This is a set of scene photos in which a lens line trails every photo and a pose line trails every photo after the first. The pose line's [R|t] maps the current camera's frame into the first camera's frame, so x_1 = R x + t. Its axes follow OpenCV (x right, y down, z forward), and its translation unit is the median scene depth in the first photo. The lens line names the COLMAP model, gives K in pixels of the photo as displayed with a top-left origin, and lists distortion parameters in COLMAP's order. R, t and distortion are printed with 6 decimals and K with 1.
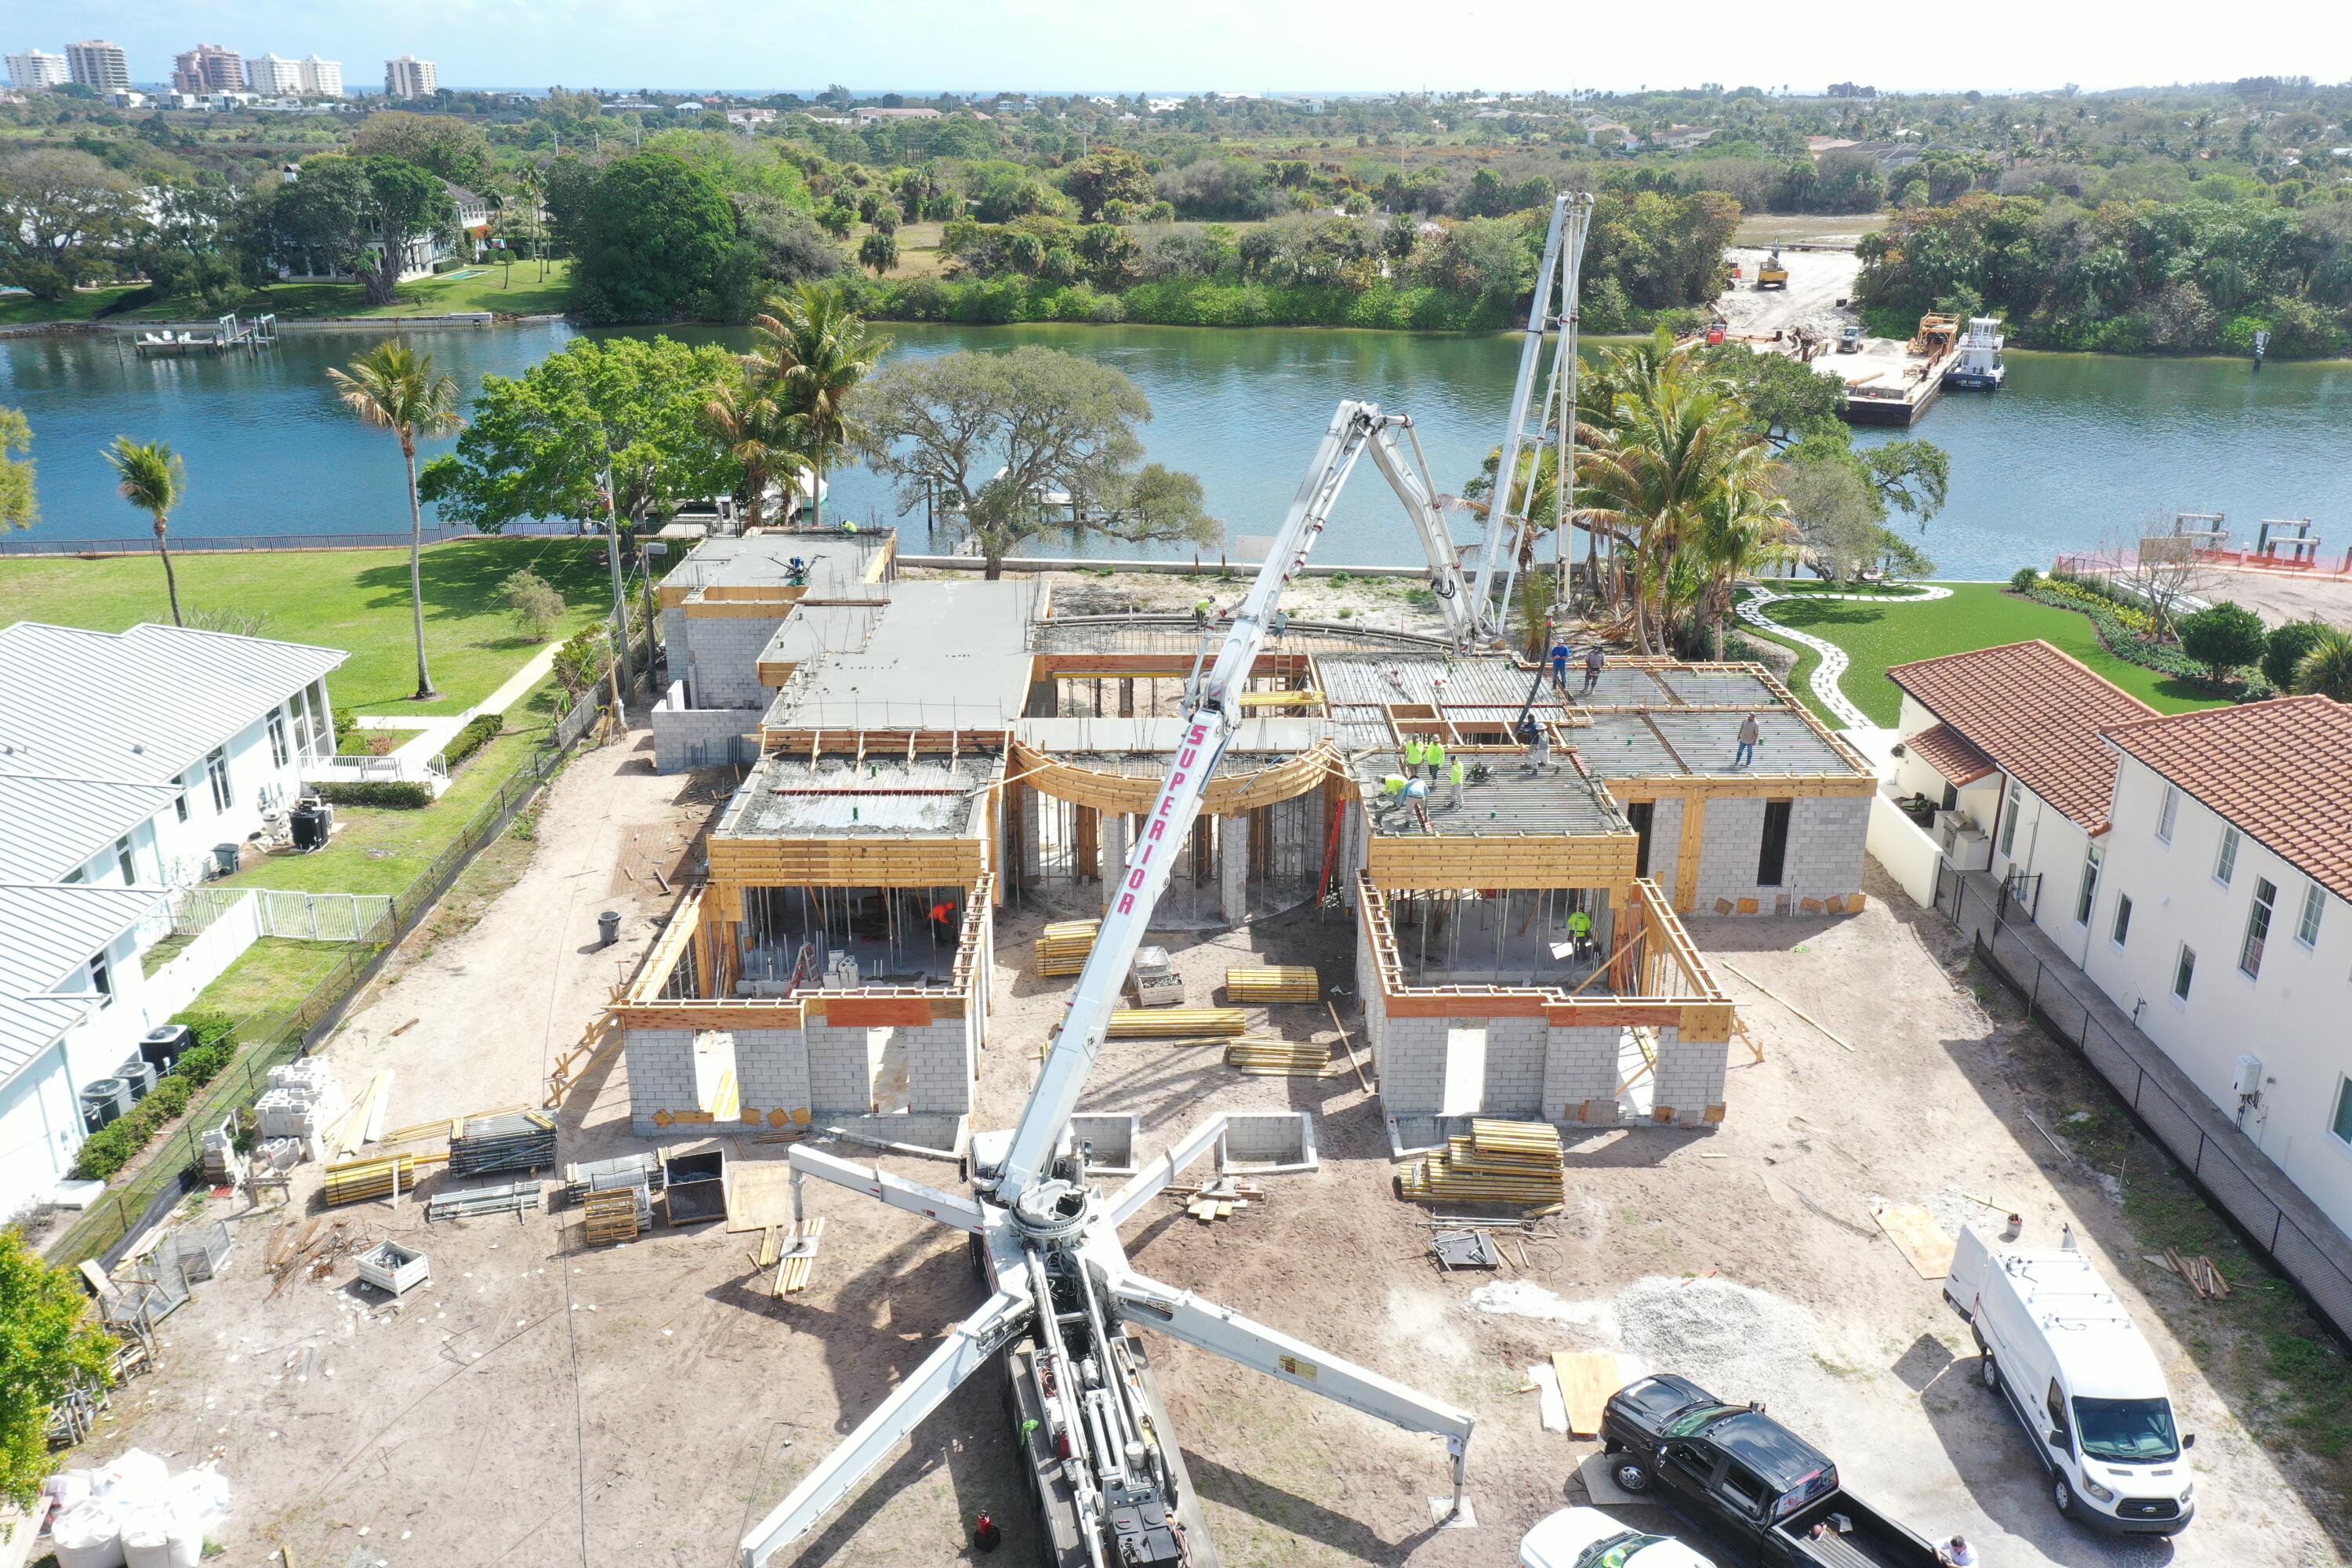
lens RADIAL K [[1874.3, 0, 1176.0], [0, 1874.3, 784.0], [0, 0, 1]] dist [0.039568, -0.012918]
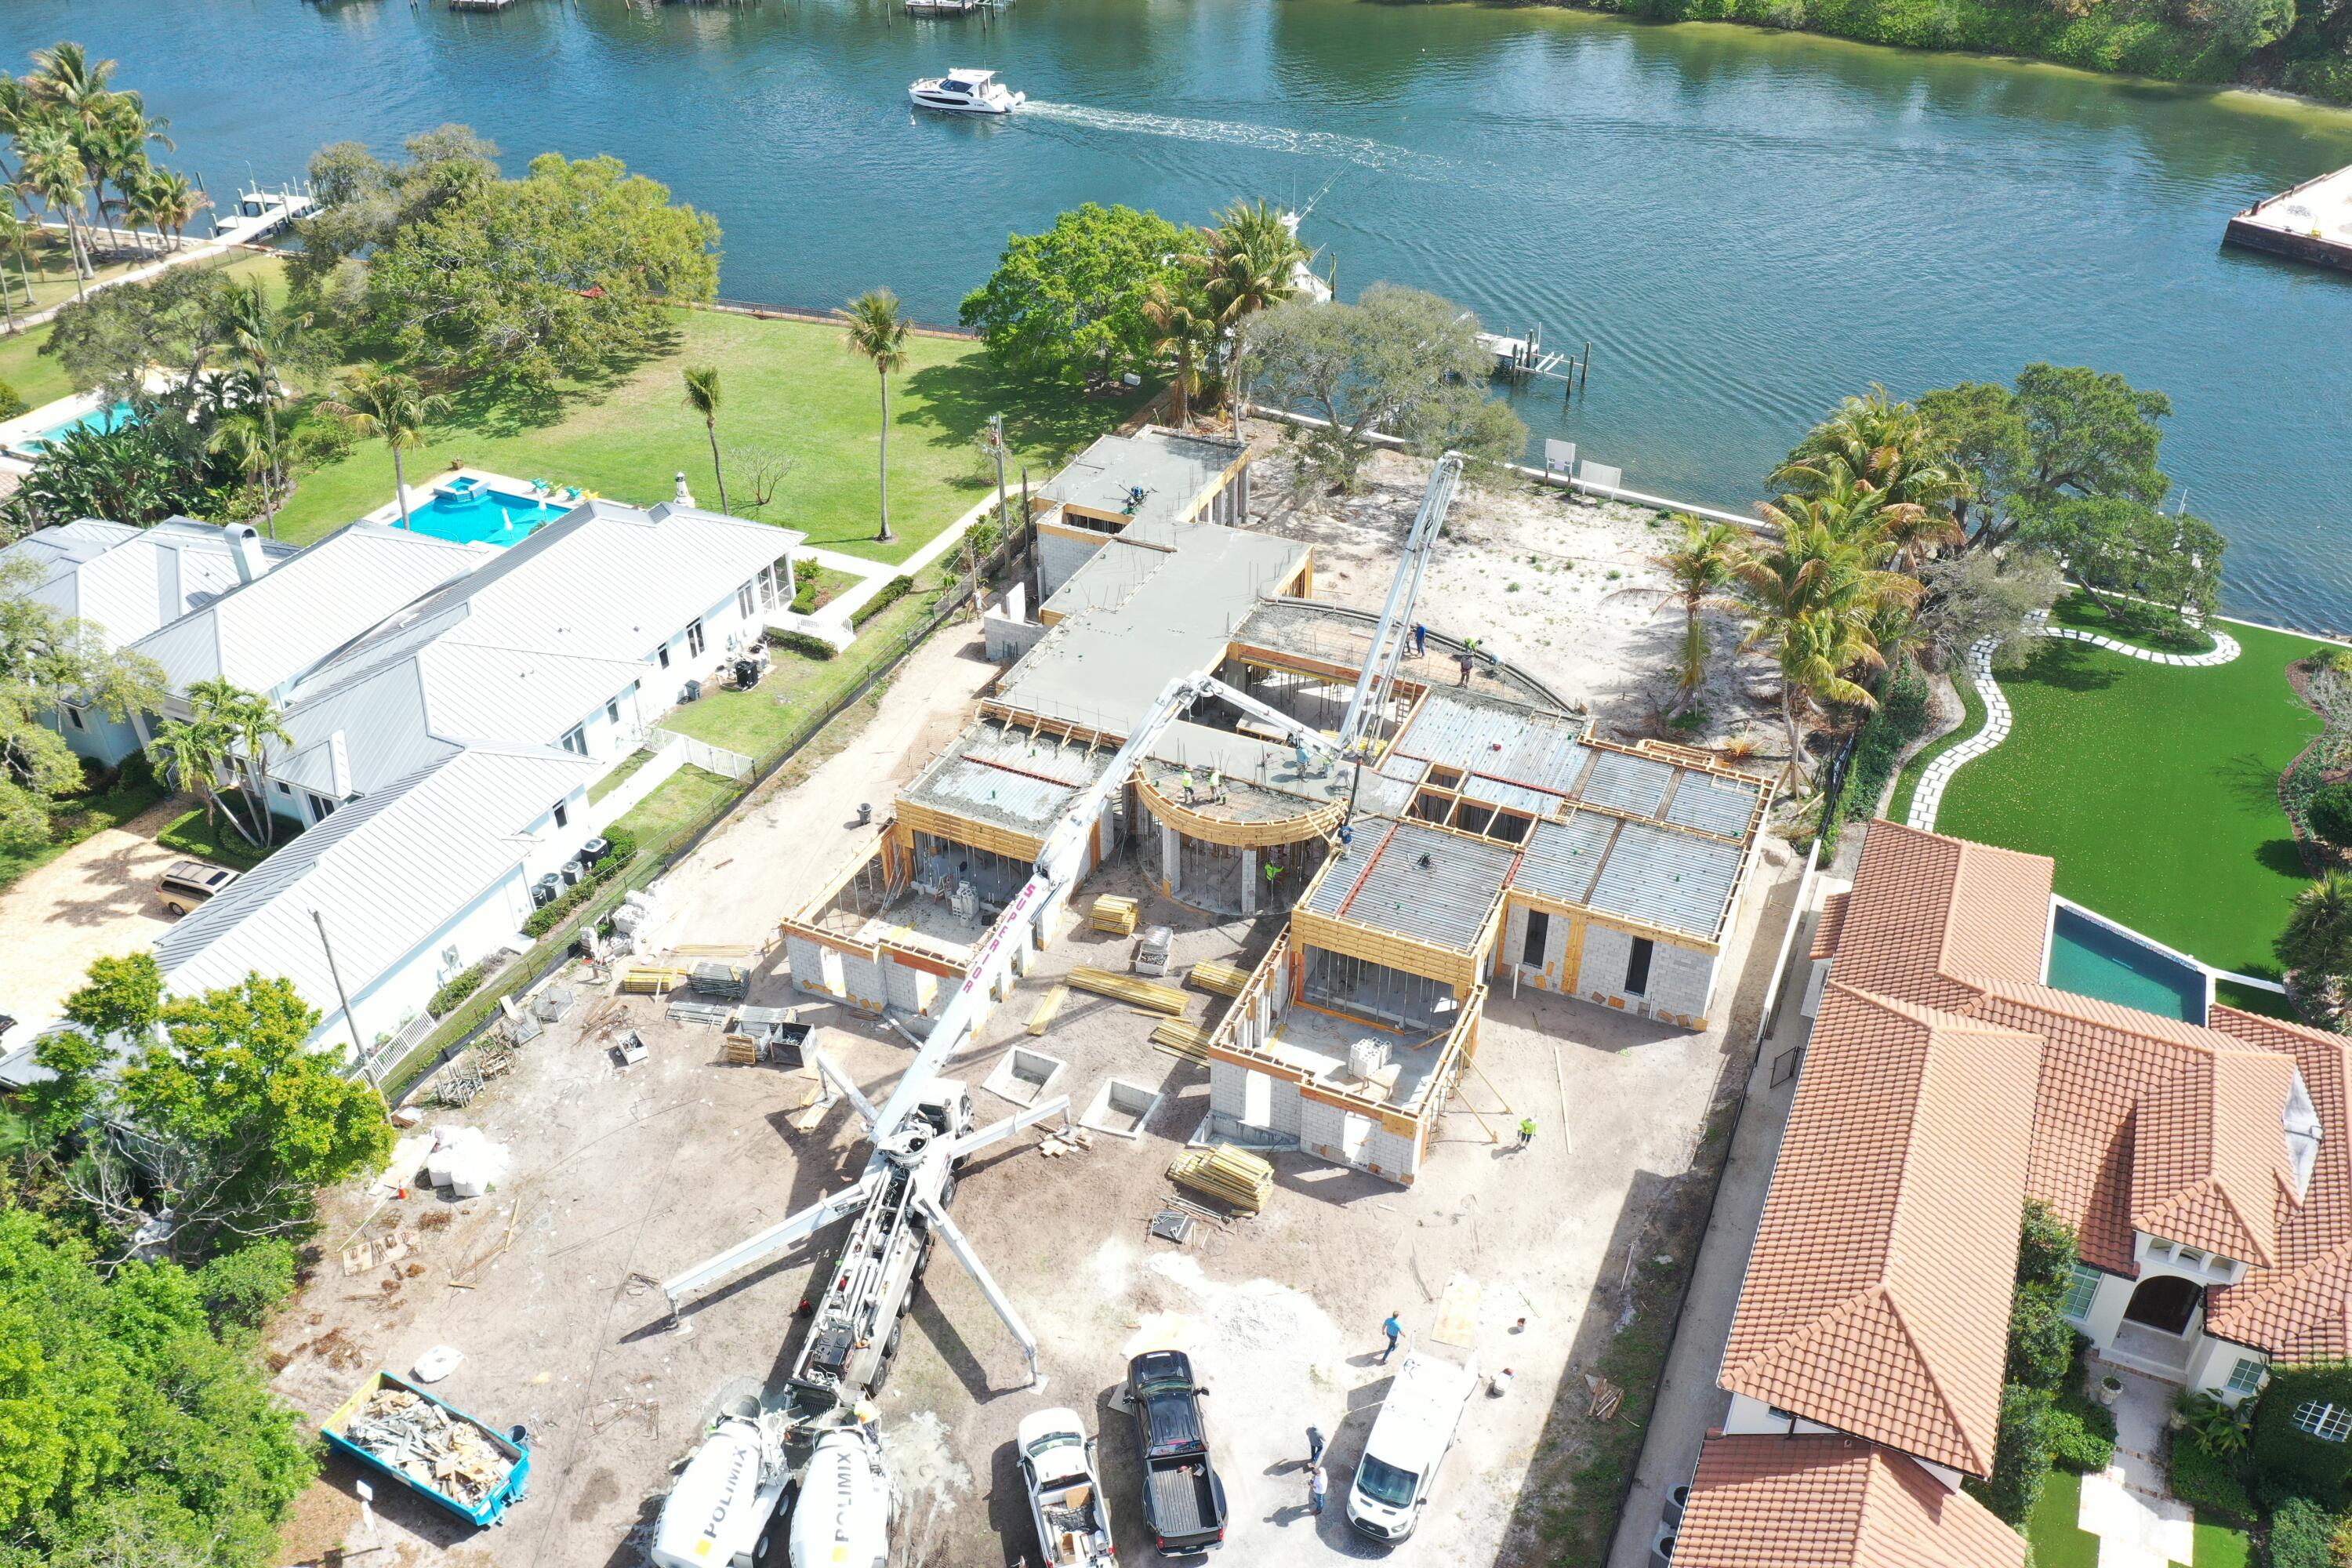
lens RADIAL K [[1874.3, 0, 1176.0], [0, 1874.3, 784.0], [0, 0, 1]] dist [0.039568, -0.012918]
pose [[0.902686, 0.239785, -0.357296, 0.509740], [-0.141190, 0.949425, 0.280460, -0.446818], [0.406476, -0.202720, 0.890888, -0.280542]]
